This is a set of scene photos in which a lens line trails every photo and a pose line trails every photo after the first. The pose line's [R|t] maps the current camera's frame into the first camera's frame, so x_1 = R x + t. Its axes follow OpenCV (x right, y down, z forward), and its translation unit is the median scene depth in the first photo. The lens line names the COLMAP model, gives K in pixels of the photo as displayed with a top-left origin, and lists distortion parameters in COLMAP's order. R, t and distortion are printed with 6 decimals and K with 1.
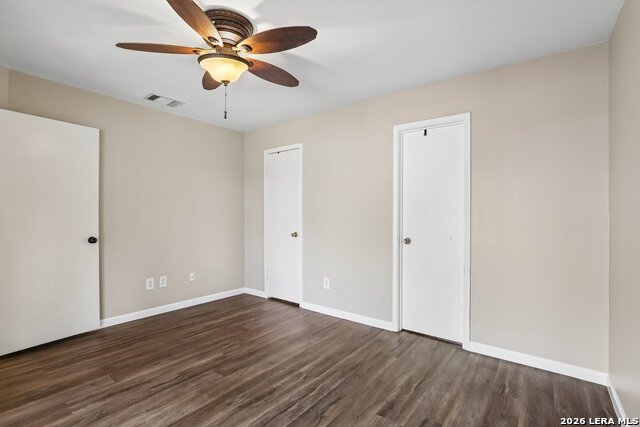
lens RADIAL K [[295.2, 0, 324.4], [0, 295.2, 211.1], [0, 0, 1]] dist [-0.021589, 0.003989]
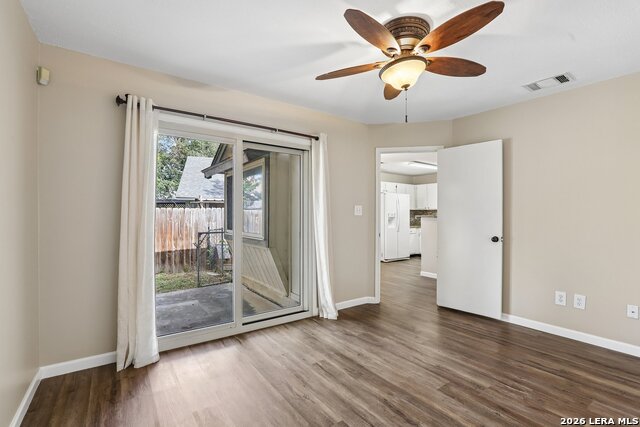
lens RADIAL K [[295.2, 0, 324.0], [0, 295.2, 214.5], [0, 0, 1]] dist [-0.021589, 0.003989]
pose [[-0.274400, -0.005465, -0.961600, 0.530594], [0.006014, 0.999955, -0.007399, 0.008294], [0.961597, -0.007814, -0.274355, 0.733924]]
